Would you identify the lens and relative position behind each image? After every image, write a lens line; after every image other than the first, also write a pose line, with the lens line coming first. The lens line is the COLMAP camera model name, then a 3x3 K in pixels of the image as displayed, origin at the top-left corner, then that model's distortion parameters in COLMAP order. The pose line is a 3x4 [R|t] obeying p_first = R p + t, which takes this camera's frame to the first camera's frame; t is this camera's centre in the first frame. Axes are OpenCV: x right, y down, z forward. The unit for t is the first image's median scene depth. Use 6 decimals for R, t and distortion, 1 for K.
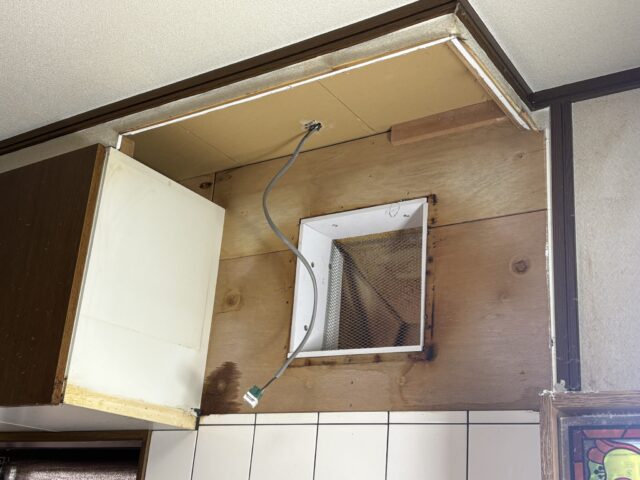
lens RADIAL K [[776.3, 0, 320.0], [0, 776.3, 240.0], [0, 0, 1]] dist [0.015090, -0.026129]
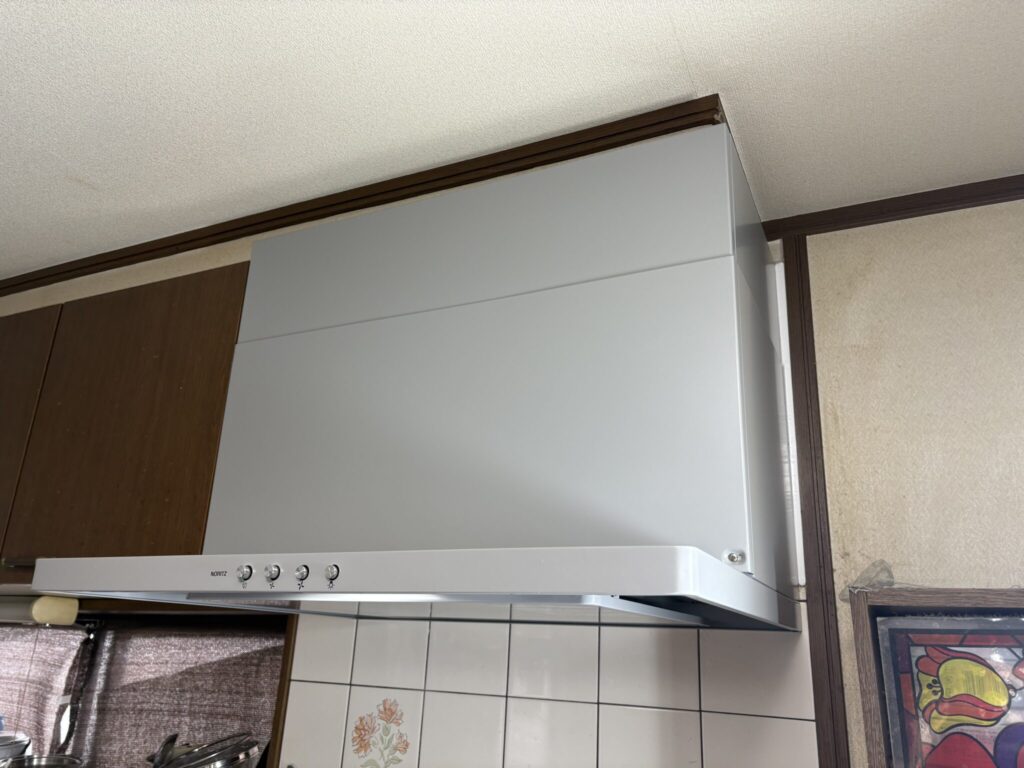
lens RADIAL K [[769.0, 0, 514.7], [0, 769.0, 386.6], [0, 0, 1]] dist [0.086627, -0.105428]
pose [[0.989977, 0.013526, 0.140580, -0.138577], [-0.018338, 0.999287, 0.032997, -0.028079], [-0.140034, -0.035244, 0.989519, 0.163942]]
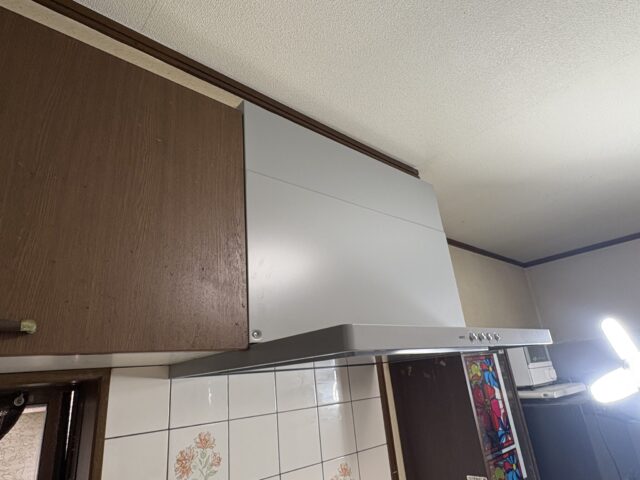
lens RADIAL K [[379.7, 0, 320.0], [0, 379.7, 240.0], [0, 0, 1]] dist [0.006610, 0.001017]
pose [[0.242498, 0.241738, 0.939552, -0.840958], [-0.234613, 0.954326, -0.184985, 0.147105], [-0.941356, -0.175572, 0.288137, 0.811956]]
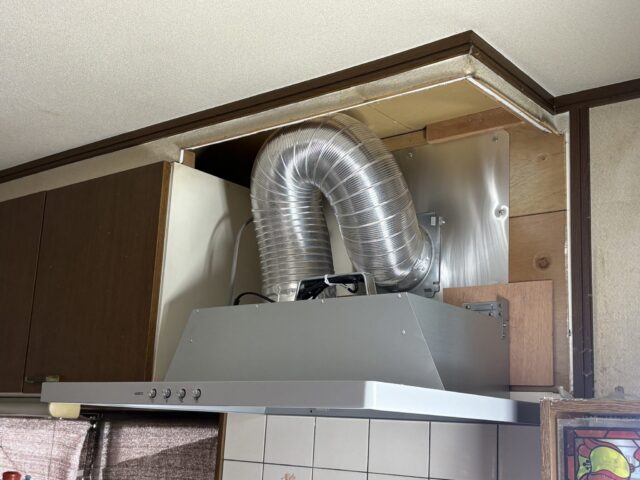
lens RADIAL K [[818.2, 0, 320.0], [0, 818.2, 240.0], [0, 0, 1]] dist [0.131561, -0.430145]
pose [[0.994892, -0.048056, -0.088772, 0.046352], [0.058453, 0.991231, 0.118508, -0.160483], [0.082299, -0.123092, 0.988977, -0.200319]]
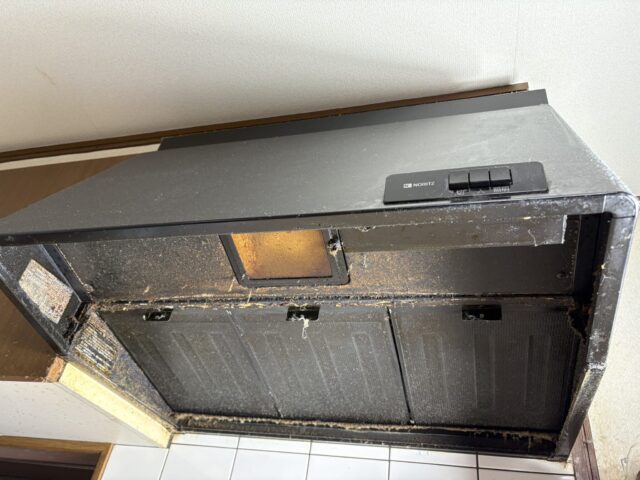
lens RADIAL K [[486.0, 0, 317.7], [0, 486.0, 241.4], [0, 0, 1]] dist [0.054543, -0.070699]
pose [[0.944222, 0.242611, 0.222674, -0.224264], [-0.175522, 0.942908, -0.283048, 0.171745], [-0.278632, 0.228176, 0.932899, 0.374615]]
